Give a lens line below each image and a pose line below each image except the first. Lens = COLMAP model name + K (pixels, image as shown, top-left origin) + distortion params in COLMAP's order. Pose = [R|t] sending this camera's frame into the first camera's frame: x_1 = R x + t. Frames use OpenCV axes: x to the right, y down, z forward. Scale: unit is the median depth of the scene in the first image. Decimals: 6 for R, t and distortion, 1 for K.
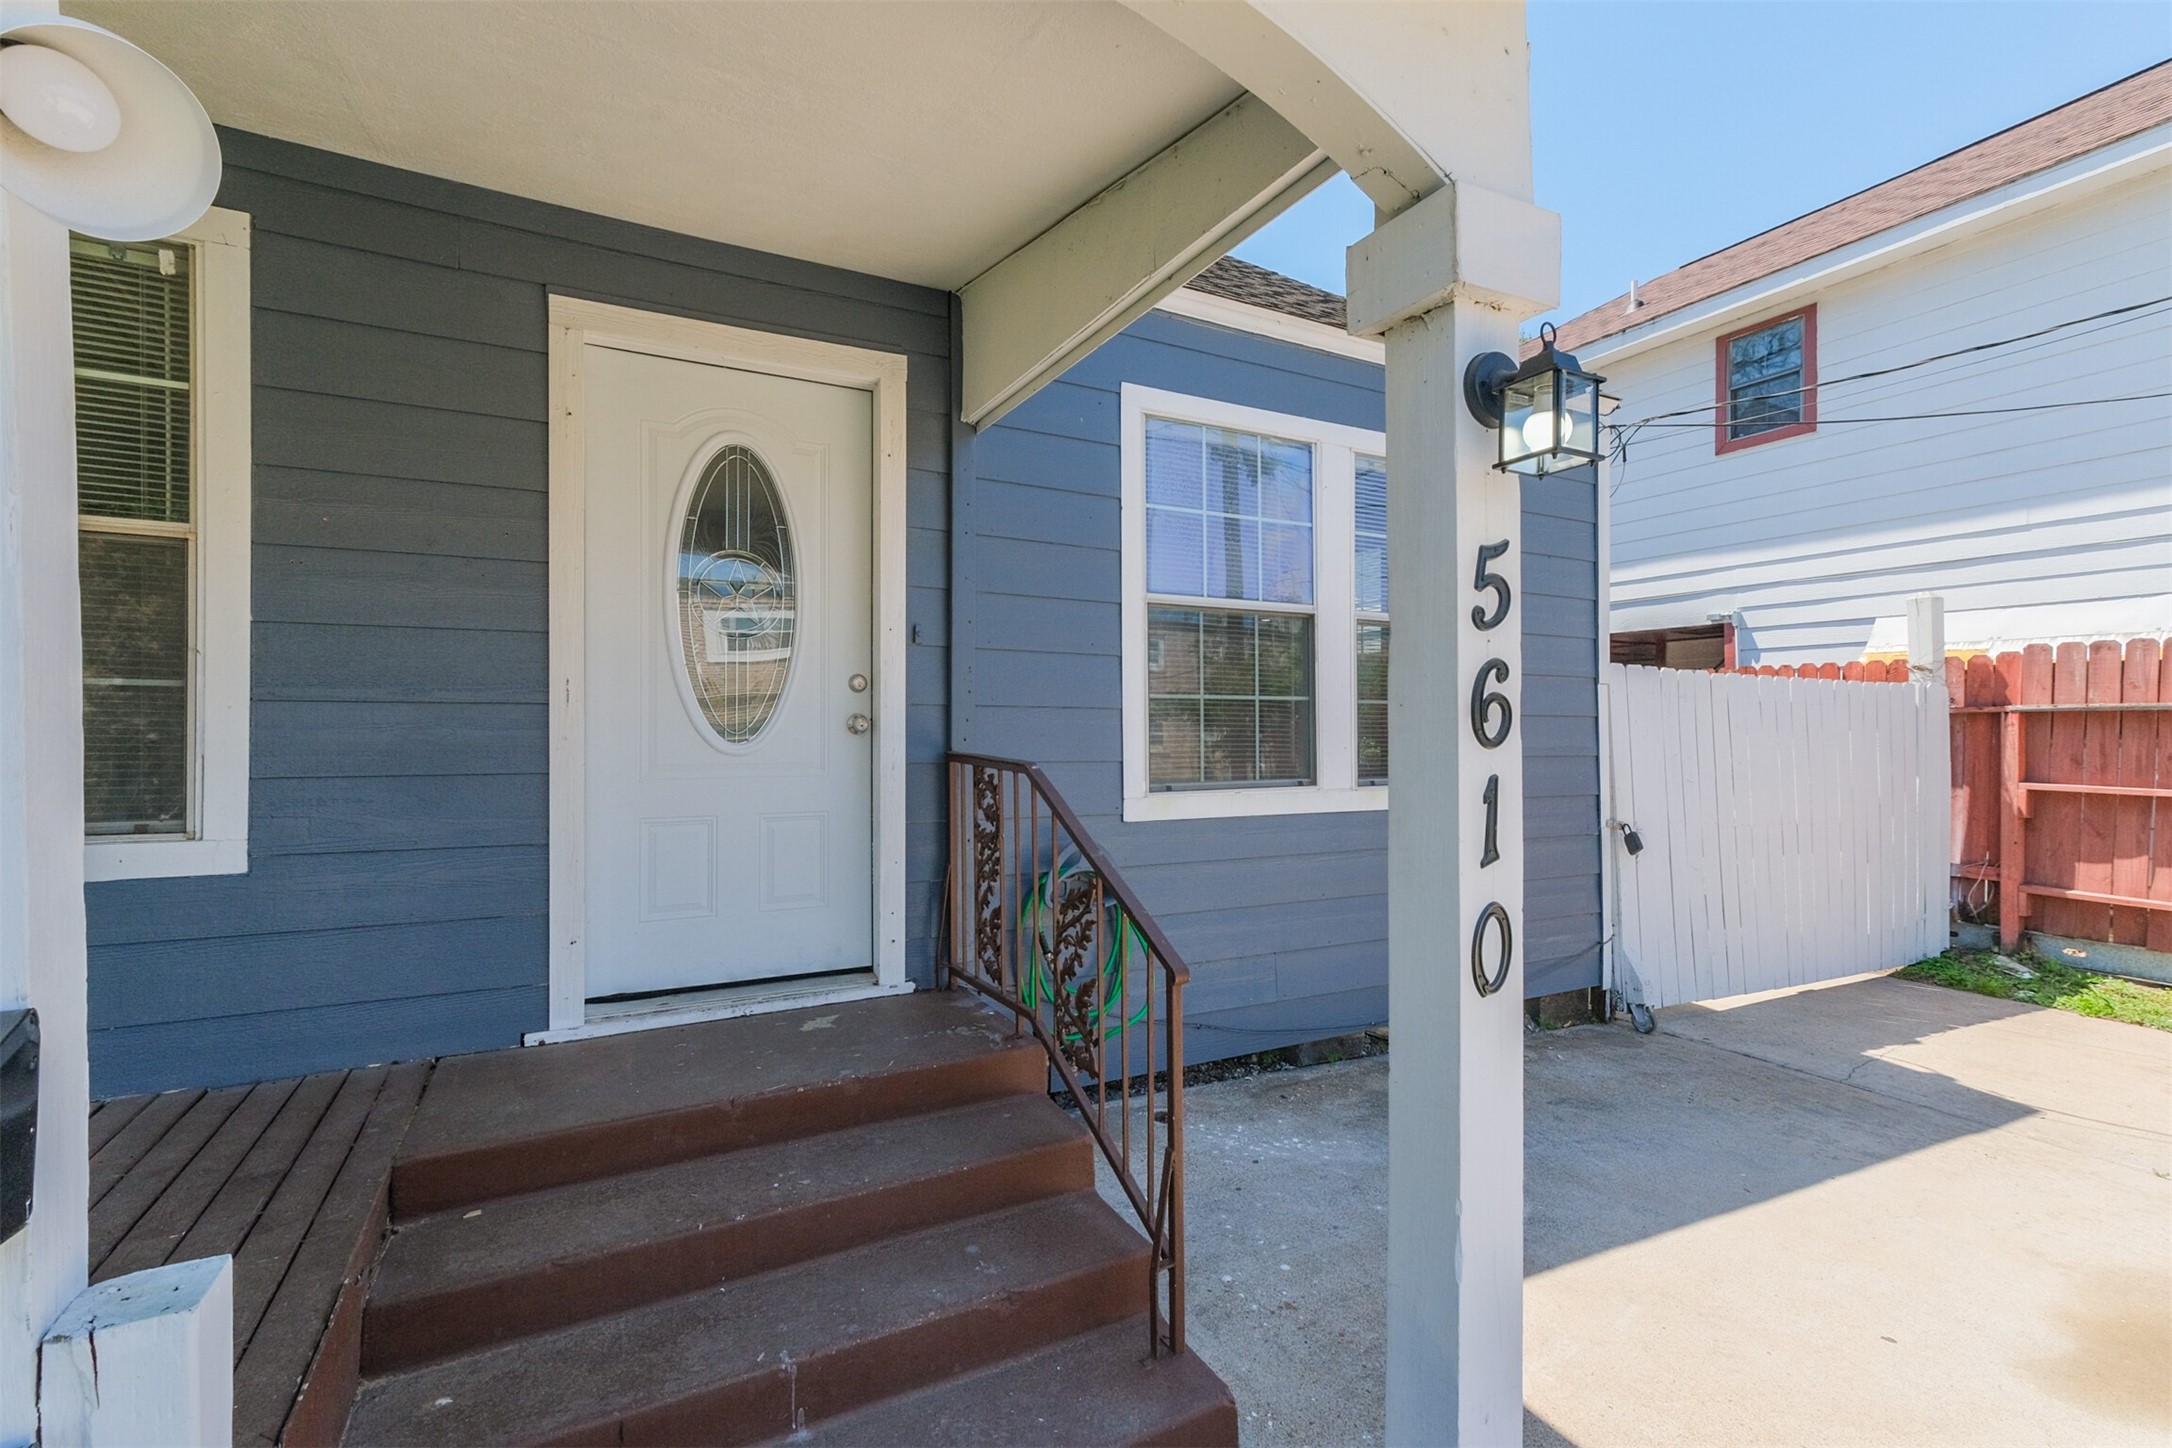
lens RADIAL K [[957.5, 0, 1086.0], [0, 957.5, 724.0], [0, 0, 1]] dist [0.020159, 0.000106]
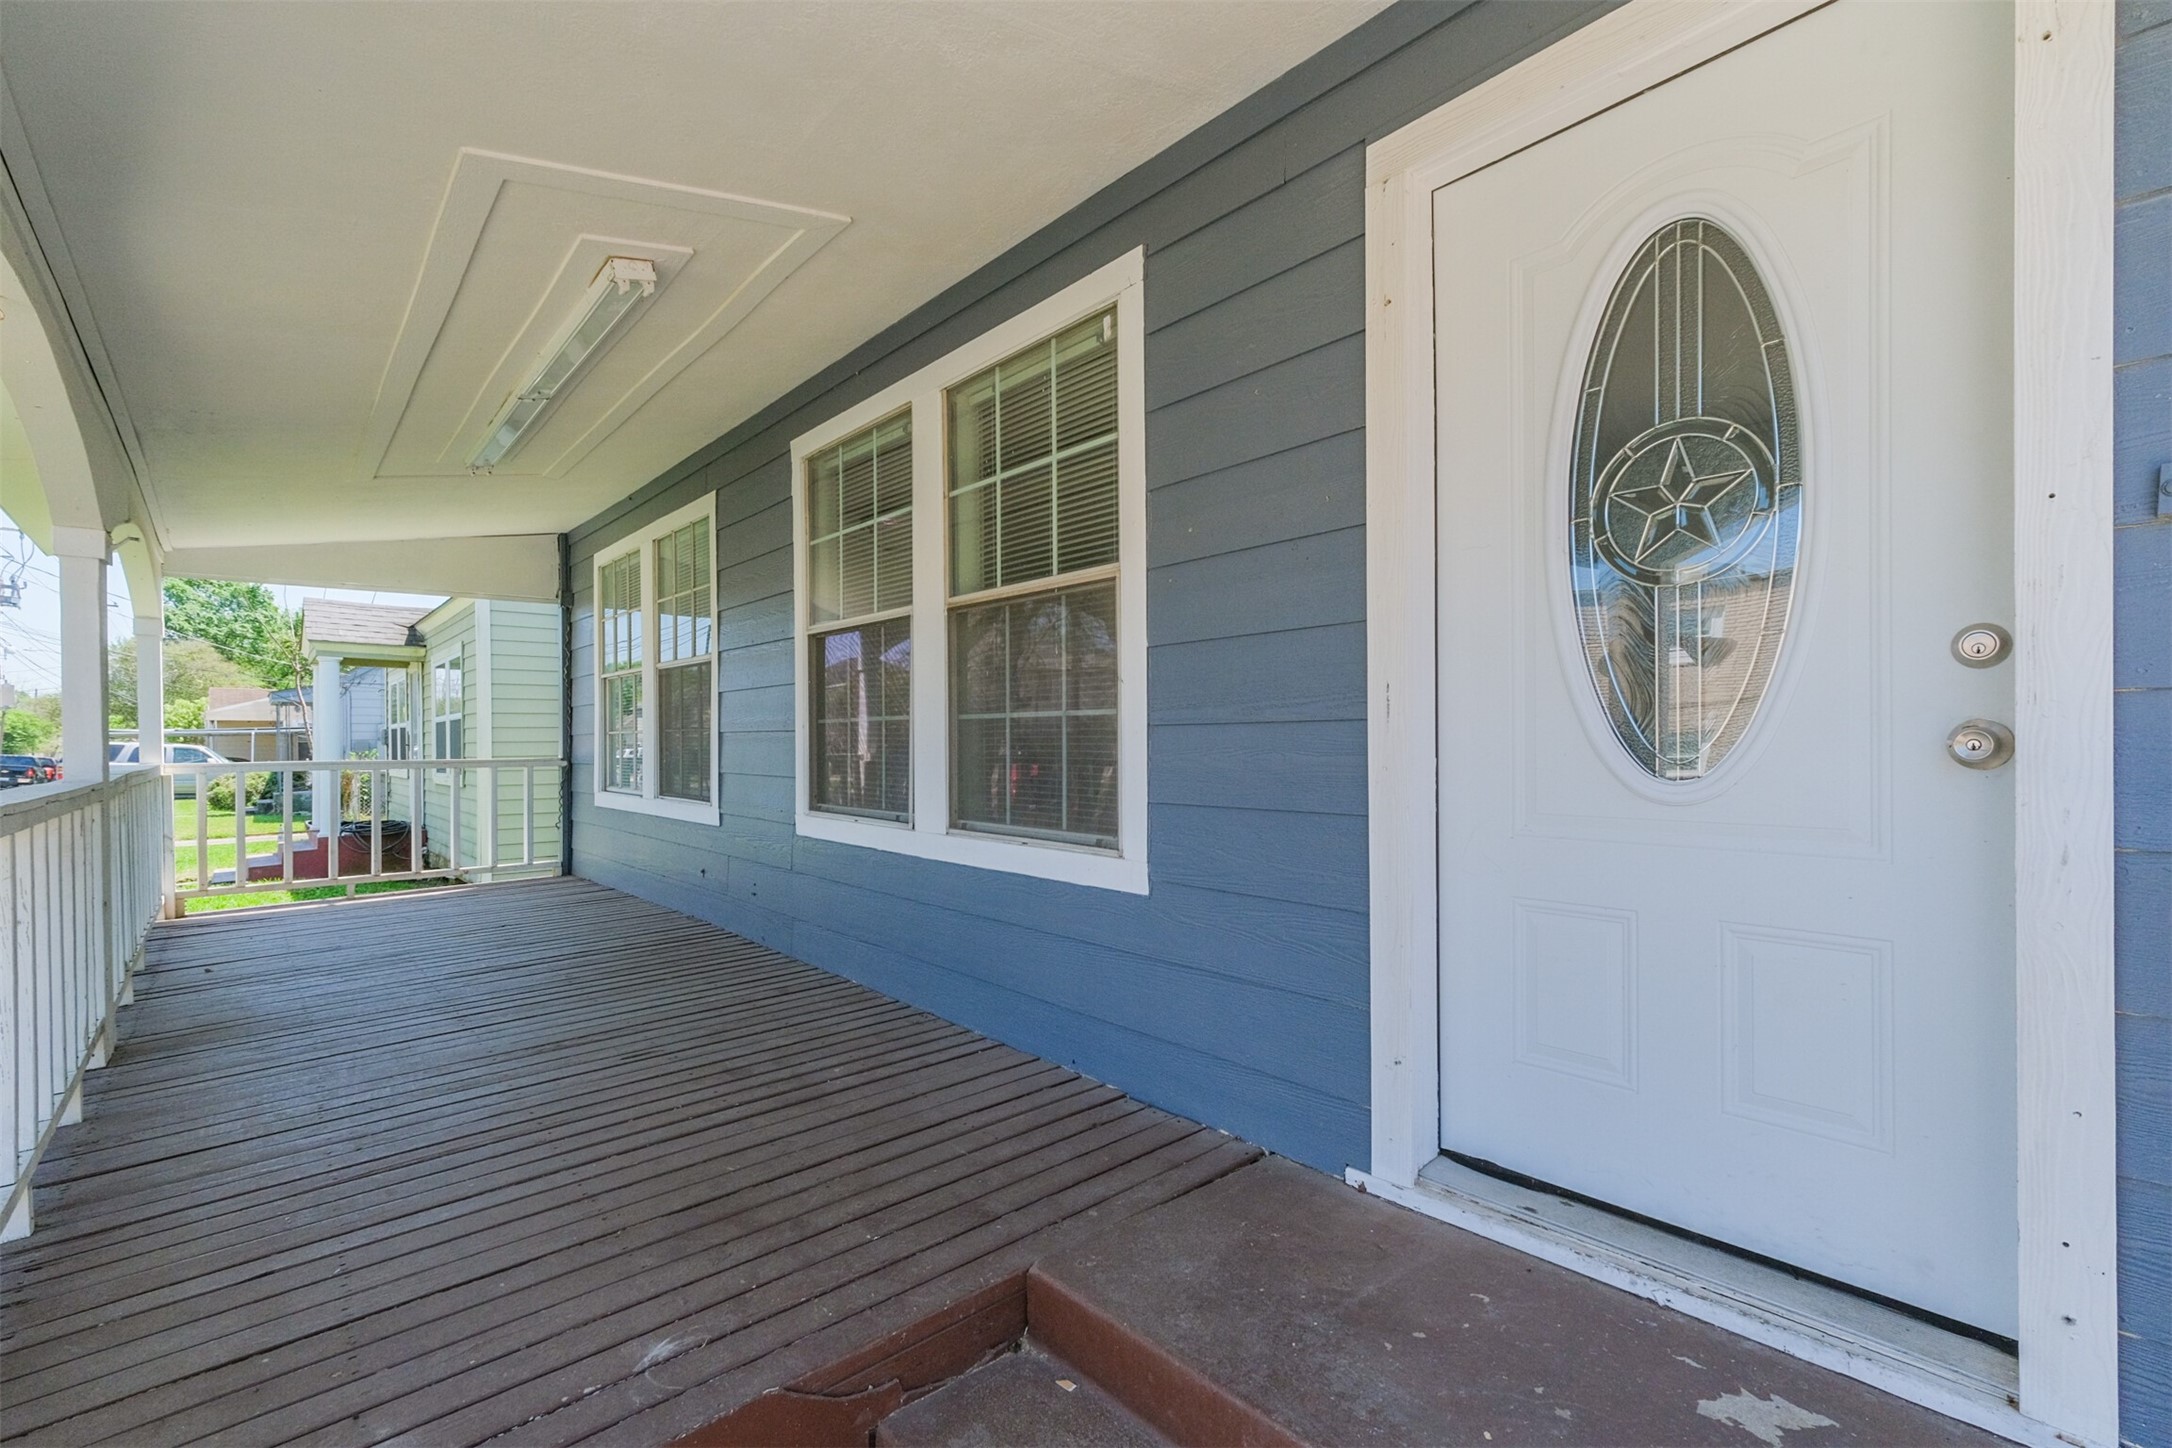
lens RADIAL K [[963.8, 0, 1090.6], [0, 963.8, 747.5], [0, 0, 1]] dist [0.001628, 0.000451]
pose [[0.236838, 0.001736, -0.971548, 0.076771], [0.014073, 0.999887, 0.005218, -0.005982], [0.971447, -0.014909, 0.236787, 0.530082]]
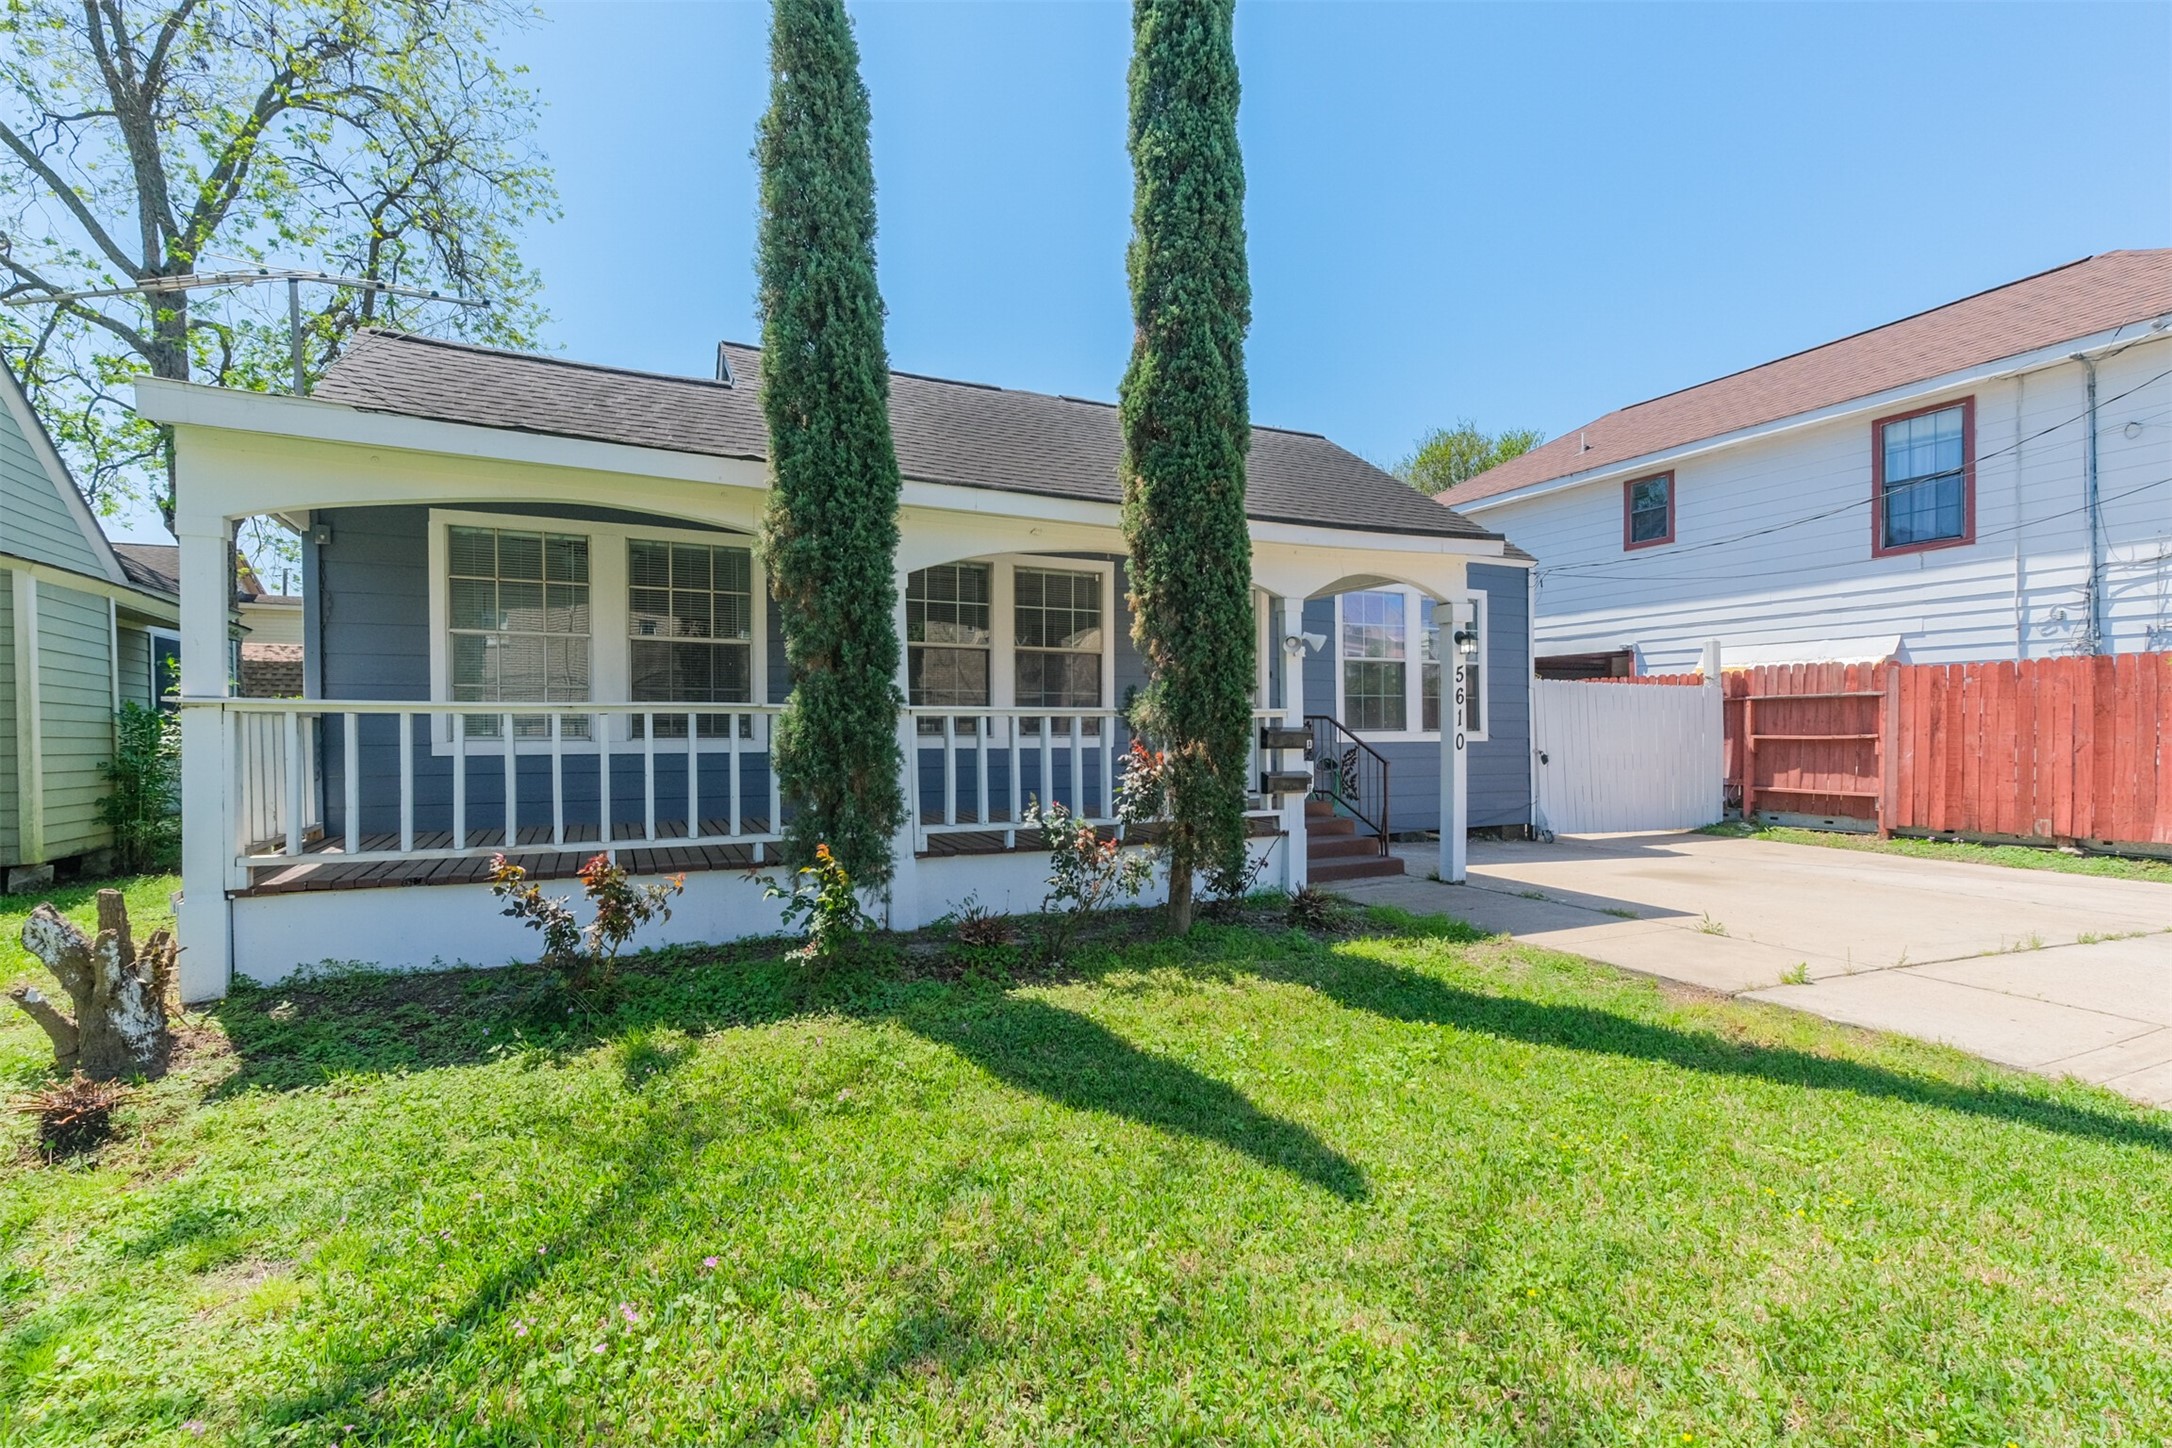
lens RADIAL K [[953.1, 0, 1081.1], [0, 953.1, 733.6], [0, 0, 1]] dist [0.000579, 0.000001]
pose [[0.999279, -0.007816, -0.037162, -0.694245], [0.008161, 0.999925, 0.009144, 0.056505], [0.037088, -0.009441, 0.999267, -2.040752]]
